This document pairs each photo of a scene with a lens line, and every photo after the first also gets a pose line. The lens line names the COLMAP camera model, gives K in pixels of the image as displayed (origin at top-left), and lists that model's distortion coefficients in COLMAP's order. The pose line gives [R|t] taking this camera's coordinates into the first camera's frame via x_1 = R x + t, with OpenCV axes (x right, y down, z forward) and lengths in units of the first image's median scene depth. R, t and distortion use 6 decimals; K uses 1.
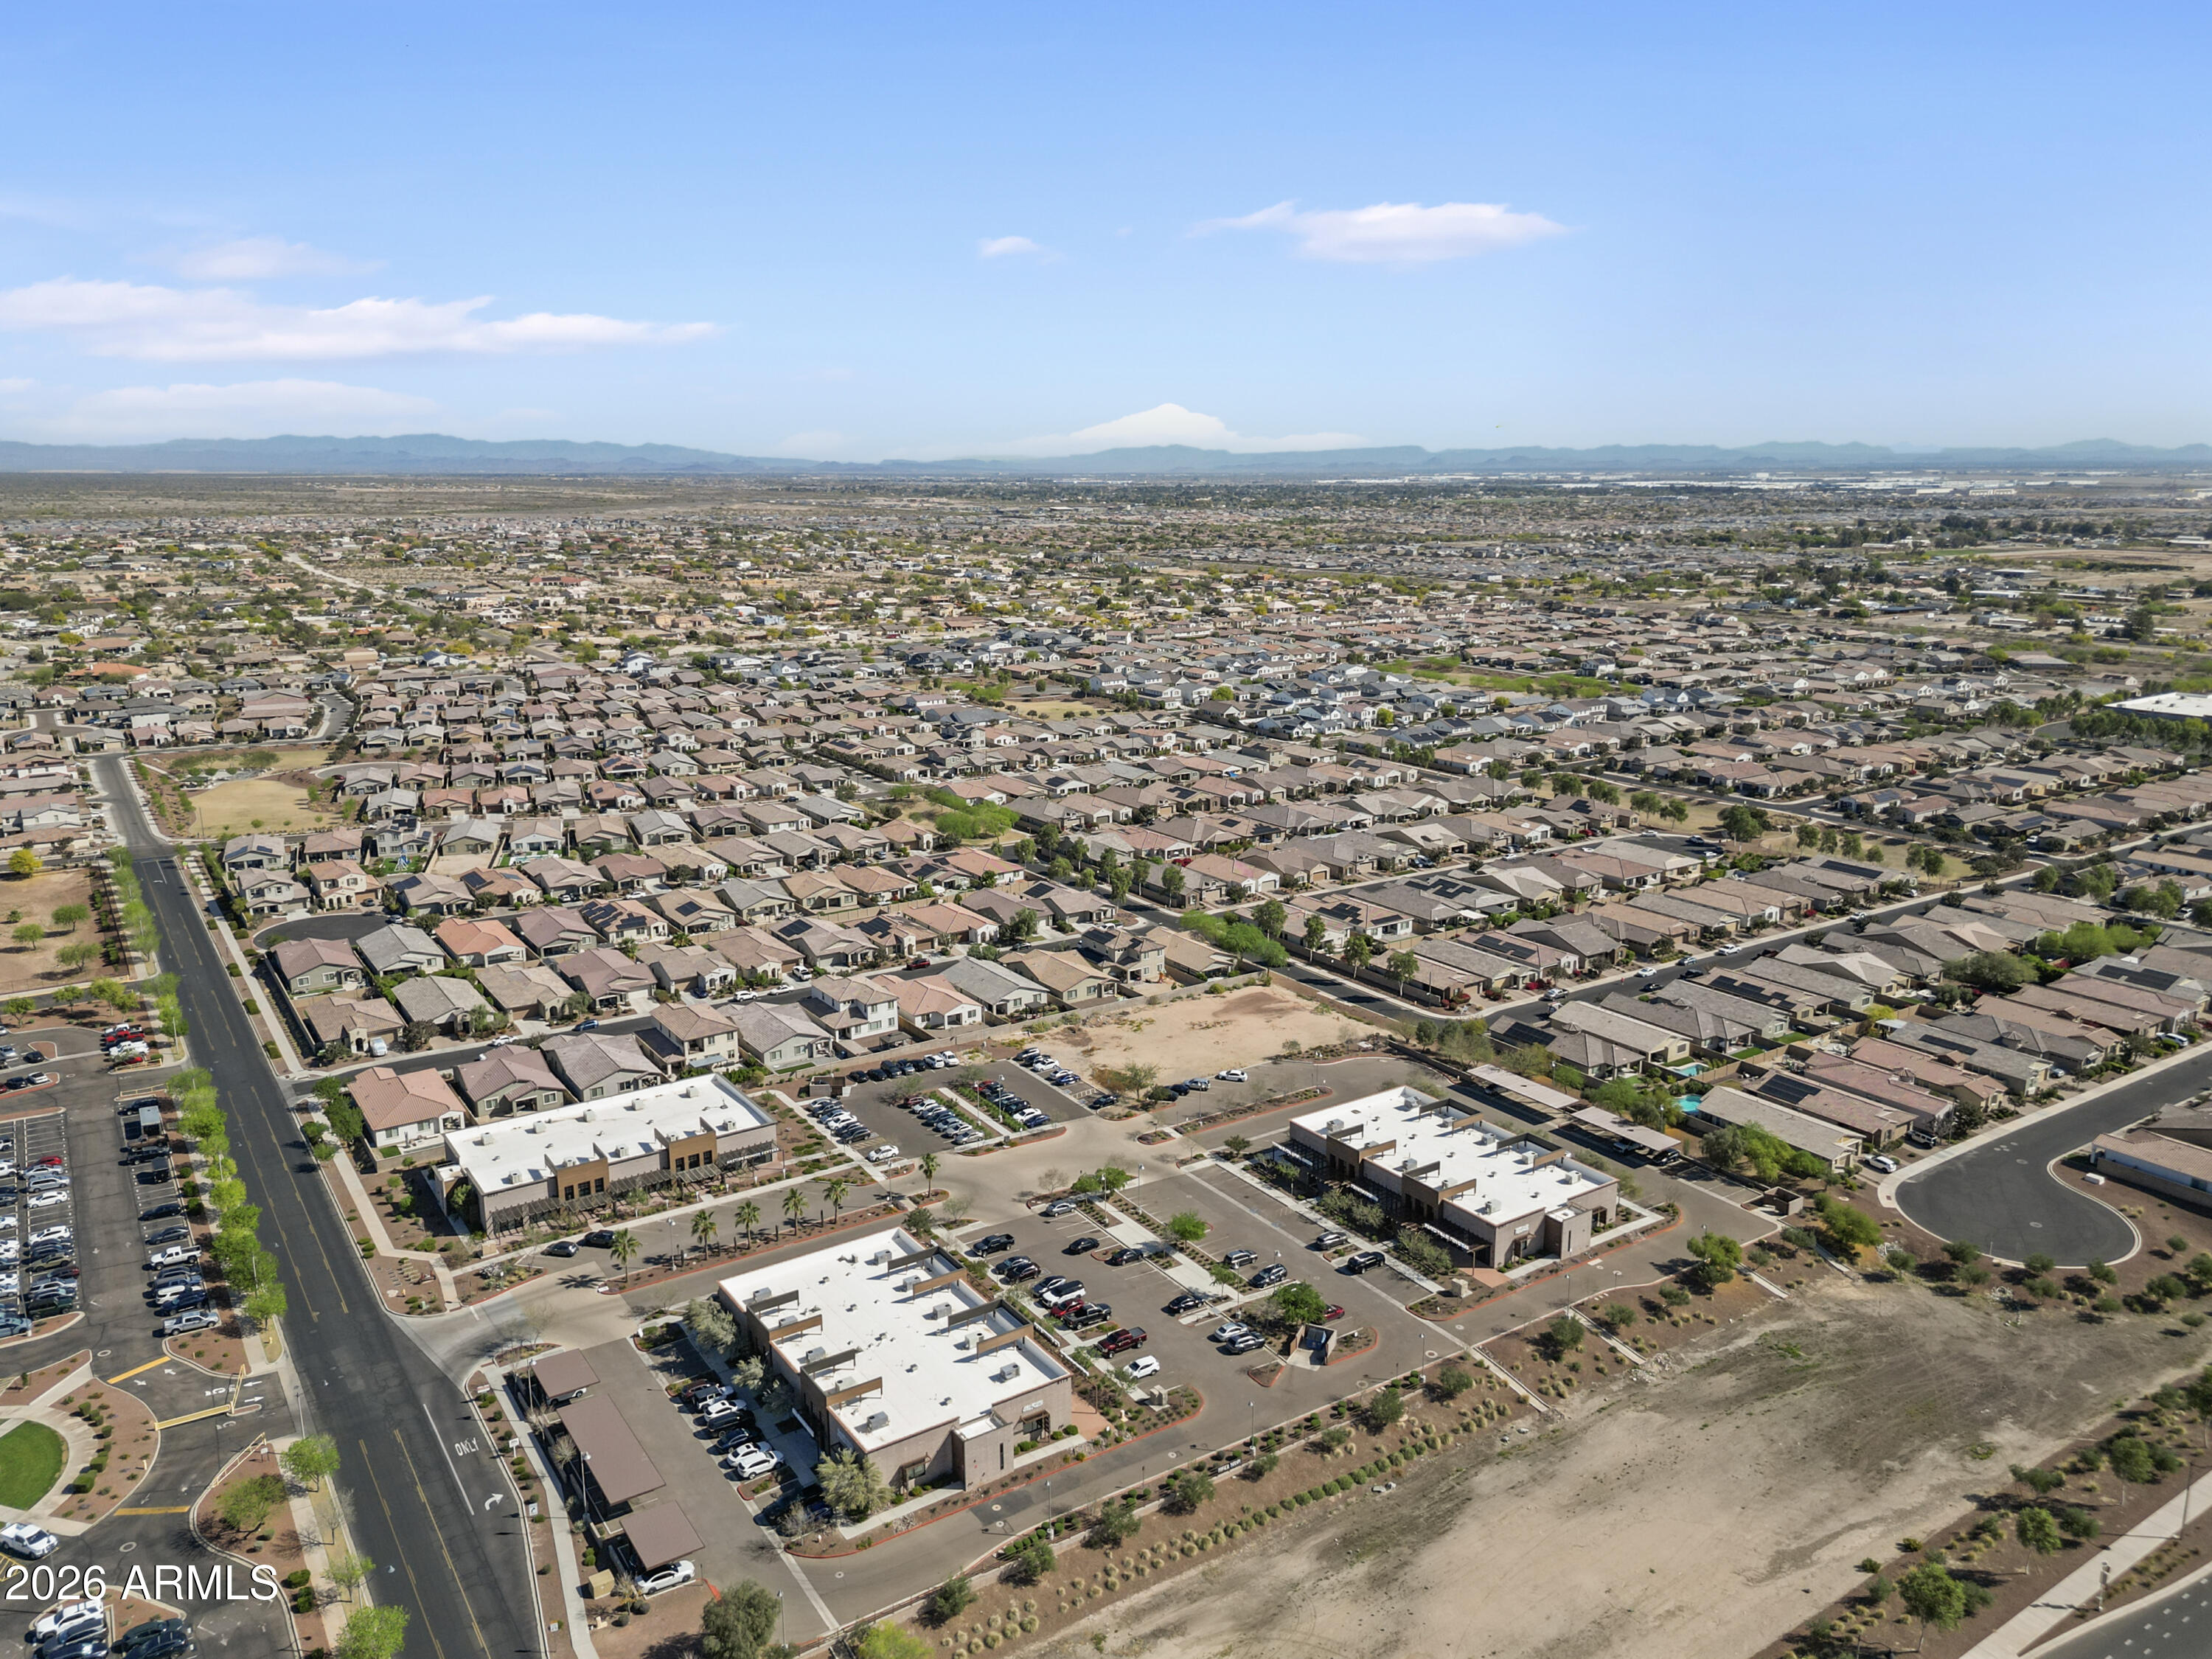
lens RADIAL K [[1532.2, 0, 1103.6], [0, 1532.2, 829.6], [0, 0, 1]] dist [0.044635, -0.022183]
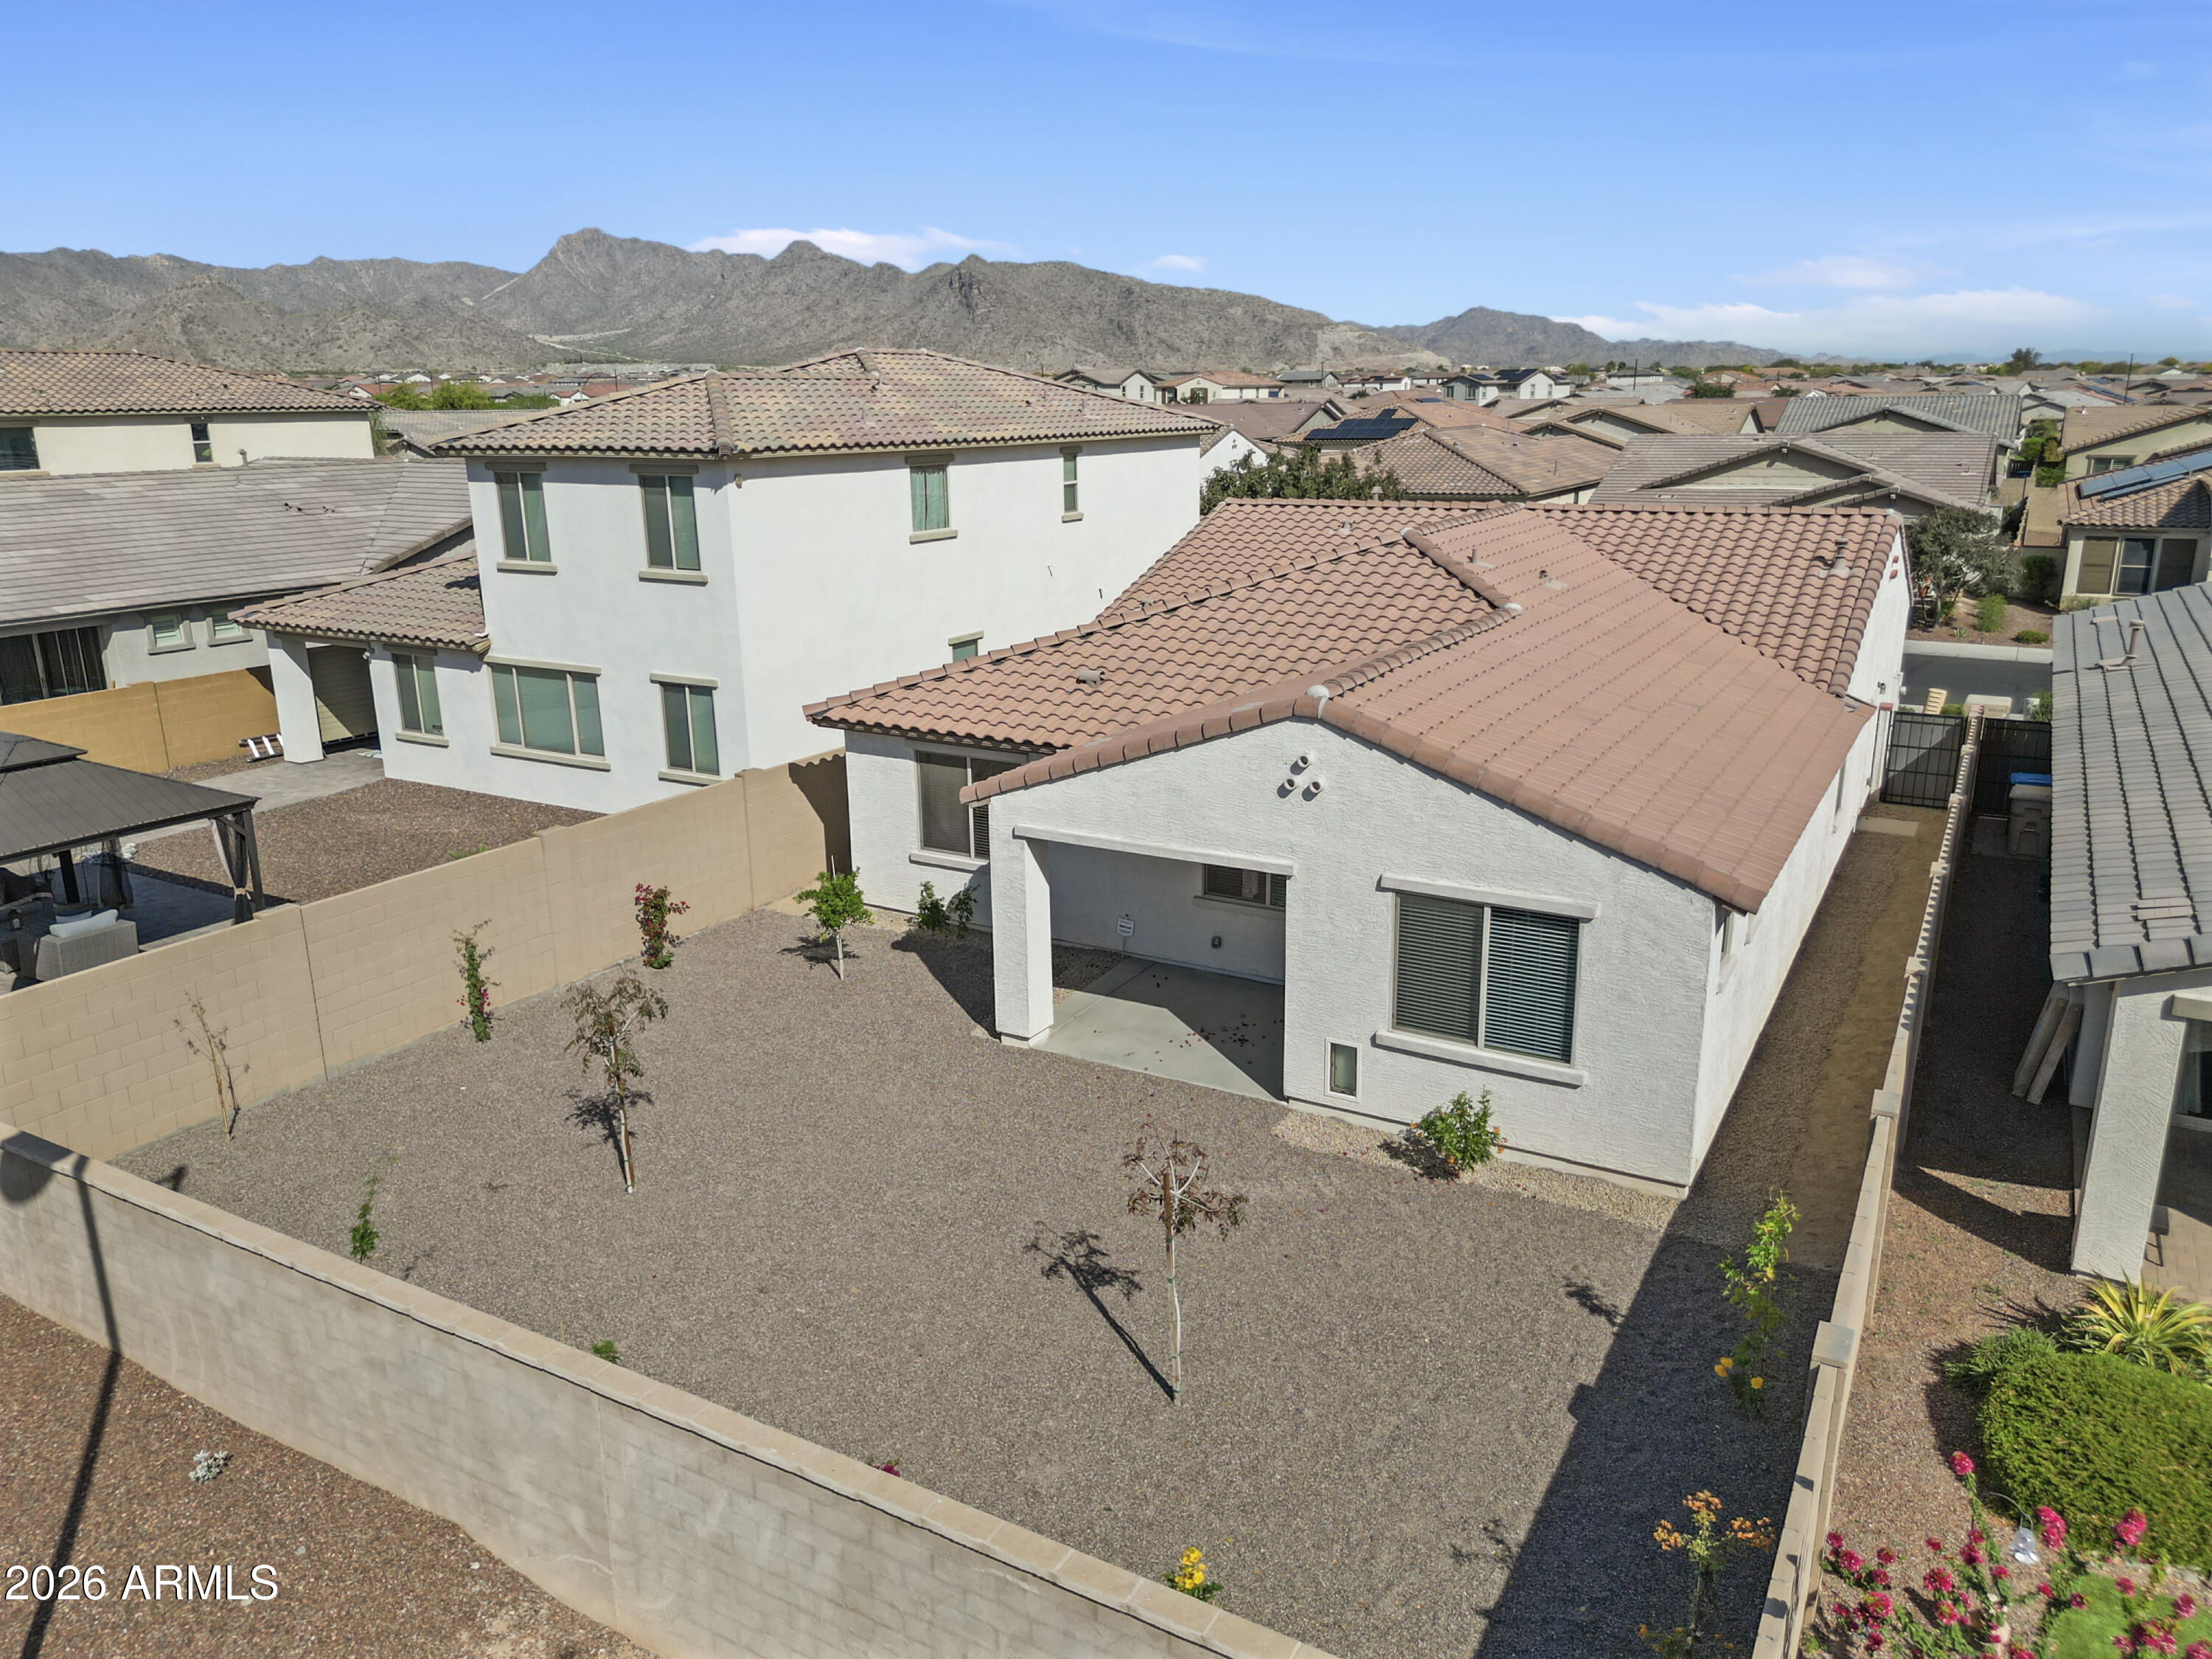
lens RADIAL K [[1532.2, 0, 1112.6], [0, 1532.2, 832.5], [0, 0, 1]] dist [0.044635, -0.022183]
pose [[0.436707, 0.252334, -0.863490, -0.045407], [-0.186337, 0.964412, 0.187587, 0.102721], [0.880094, 0.078979, 0.468185, 0.915015]]
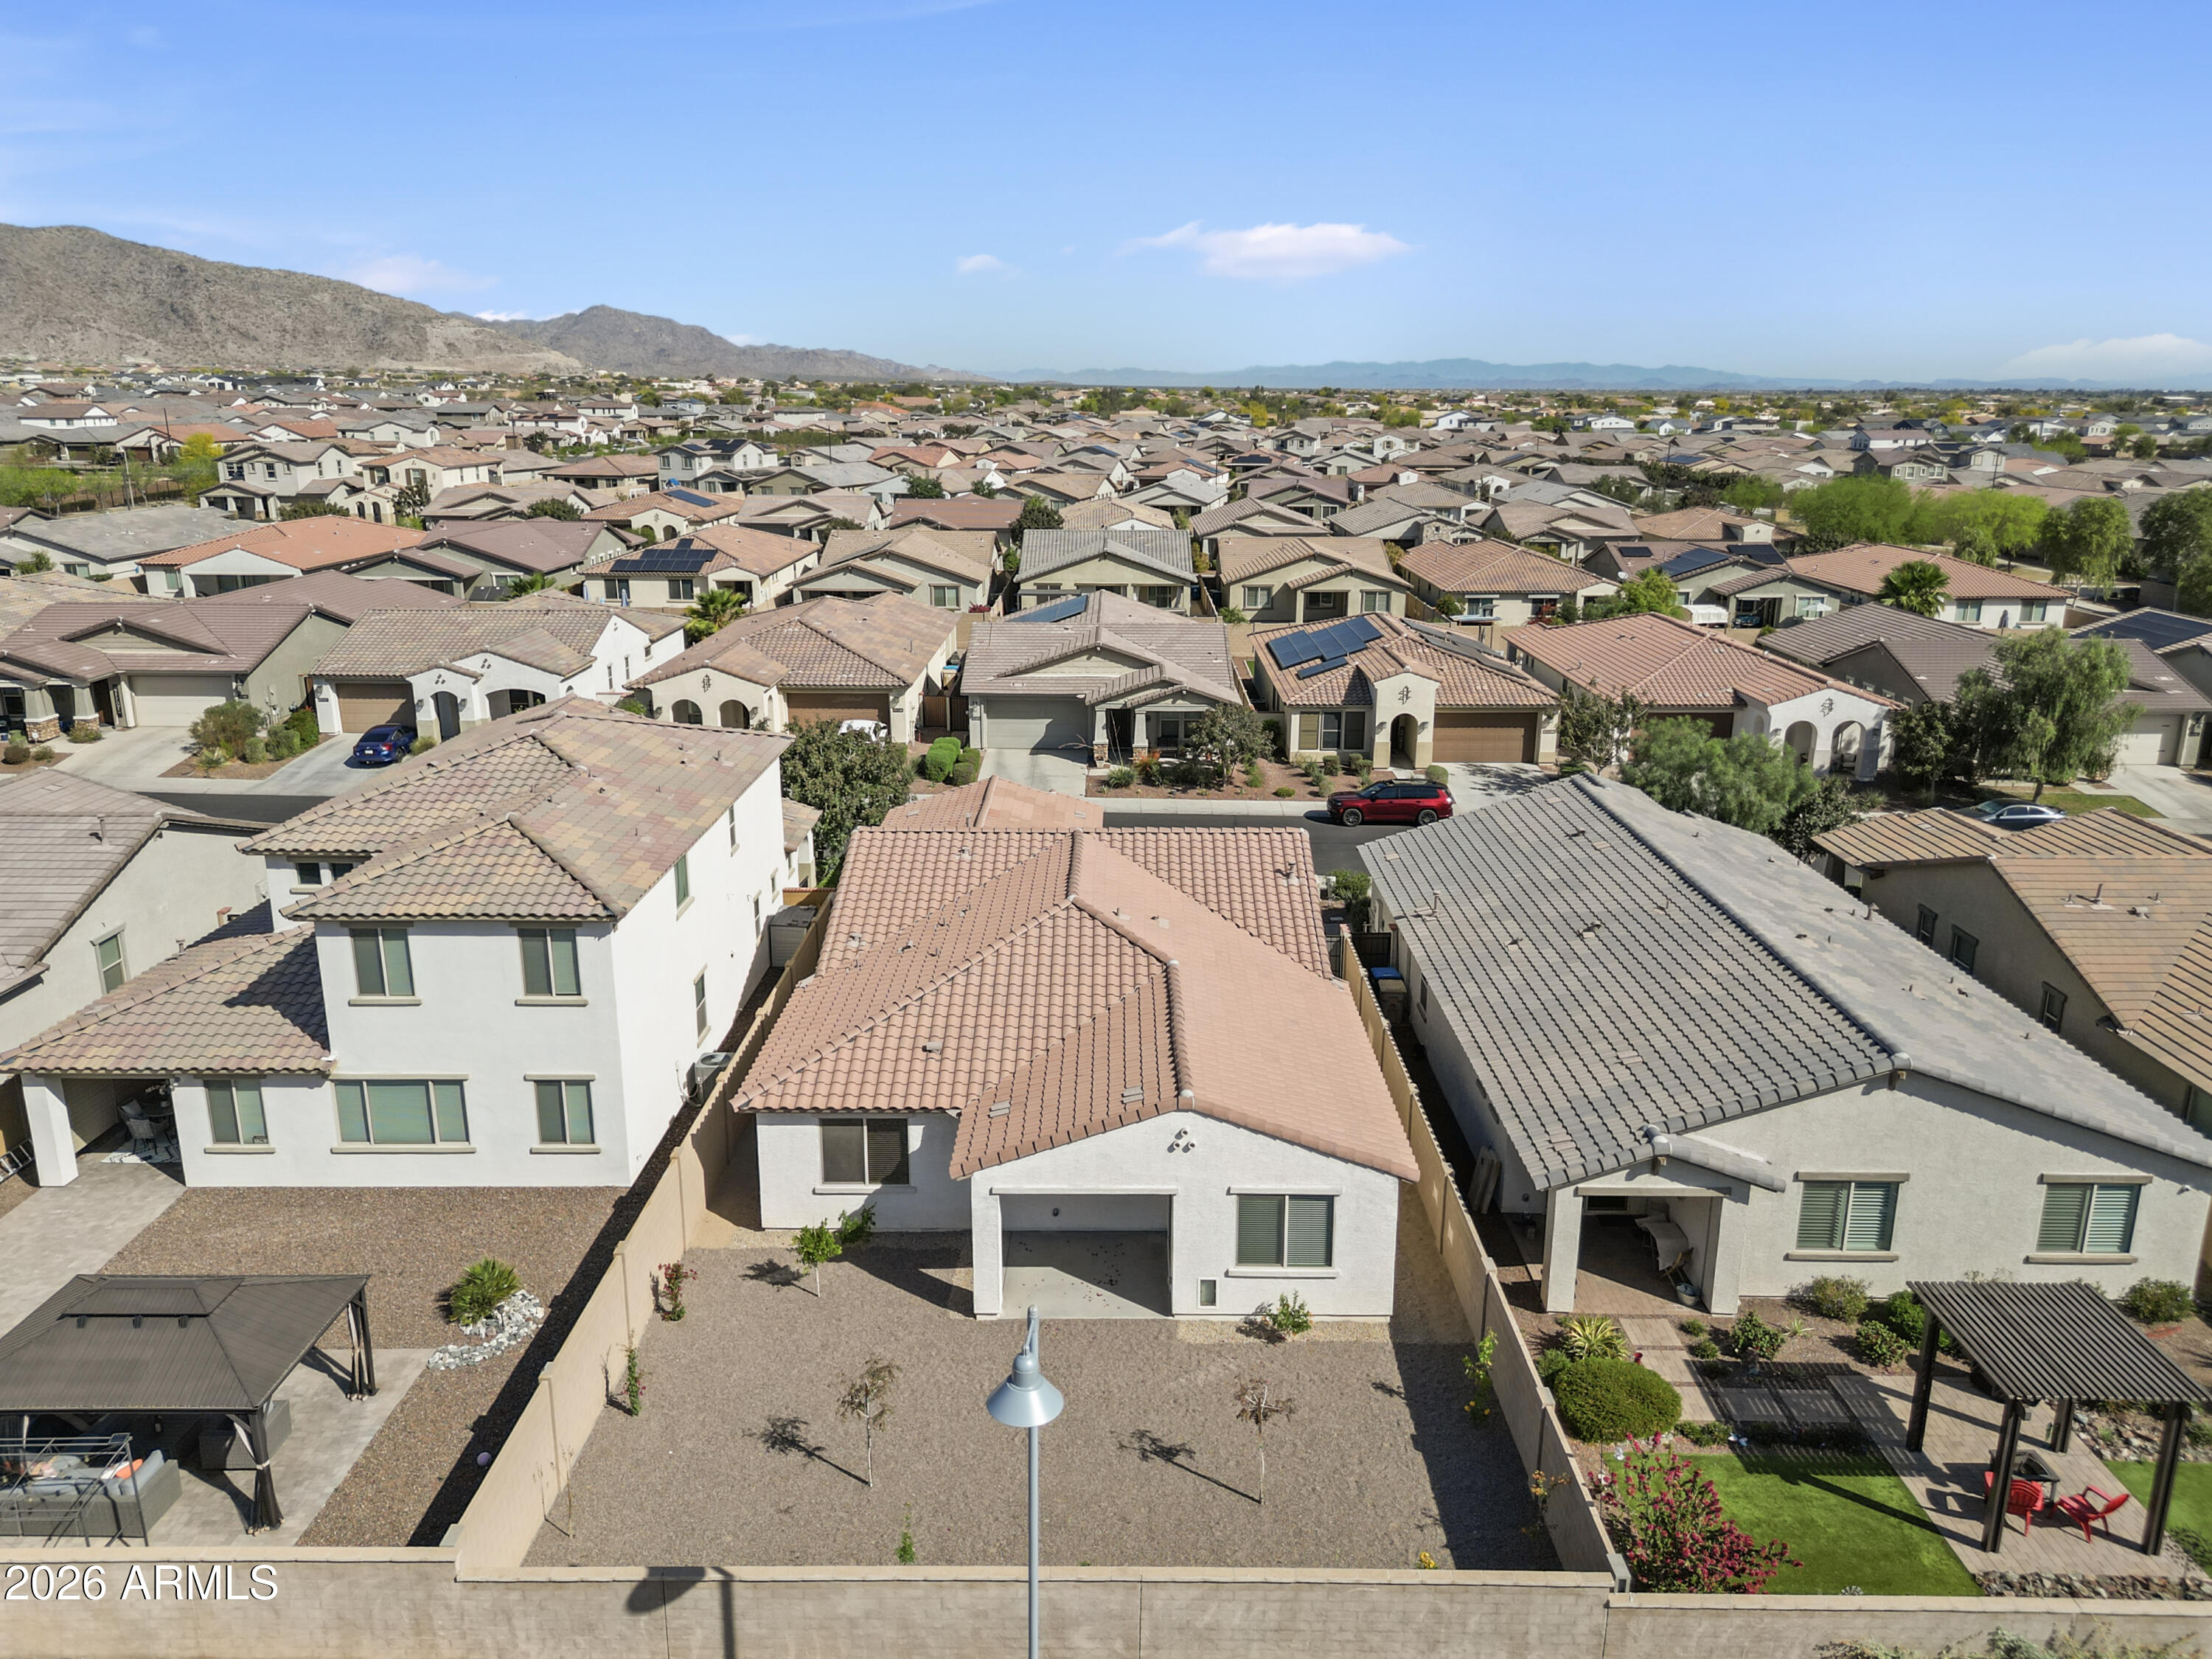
lens RADIAL K [[1532.2, 0, 1109.2], [0, 1532.2, 841.2], [0, 0, 1]] dist [0.044635, -0.022183]
pose [[0.821454, 0.166270, -0.545497, -0.043384], [-0.134283, 0.986052, 0.098338, 0.083202], [0.554239, -0.007529, 0.832323, 0.865583]]
